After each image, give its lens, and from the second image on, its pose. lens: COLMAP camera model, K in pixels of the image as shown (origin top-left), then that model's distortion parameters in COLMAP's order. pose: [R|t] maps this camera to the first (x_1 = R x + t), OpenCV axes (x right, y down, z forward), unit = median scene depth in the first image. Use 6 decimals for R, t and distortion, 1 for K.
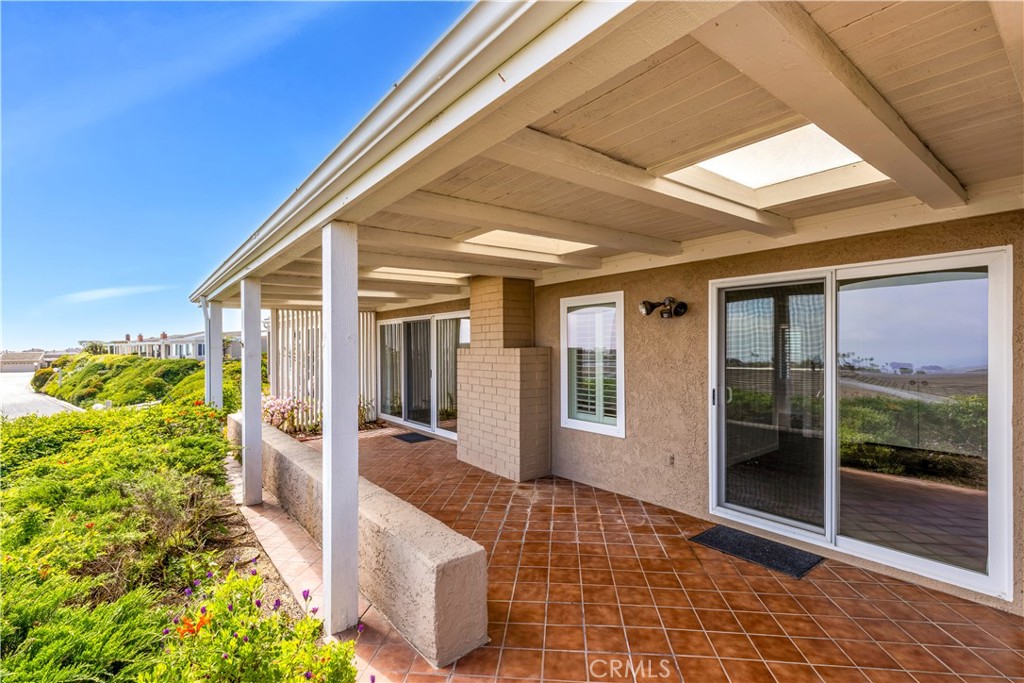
lens RADIAL K [[472.0, 0, 510.8], [0, 472.0, 347.8], [0, 0, 1]] dist [0.016031, 0.000163]
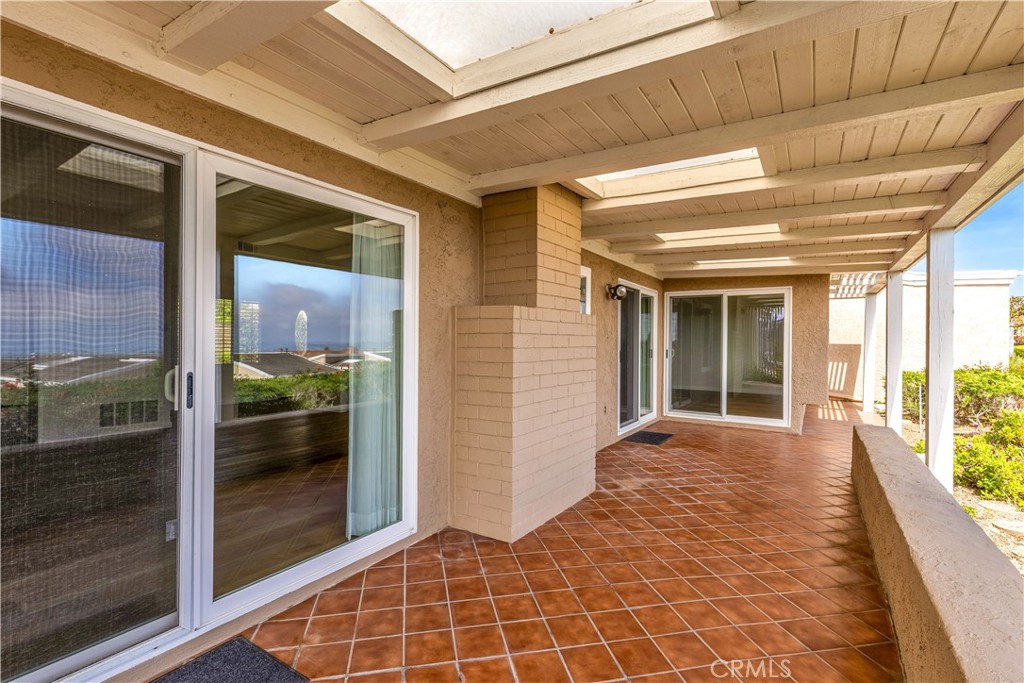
lens RADIAL K [[472.0, 0, 511.3], [0, 472.0, 341.8], [0, 0, 1]] dist [0.016031, 0.000163]
pose [[-0.340868, -0.010229, 0.940055, -0.369114], [-0.011275, 0.999913, 0.006792, -0.004083], [-0.940044, -0.008284, -0.340954, 0.697816]]
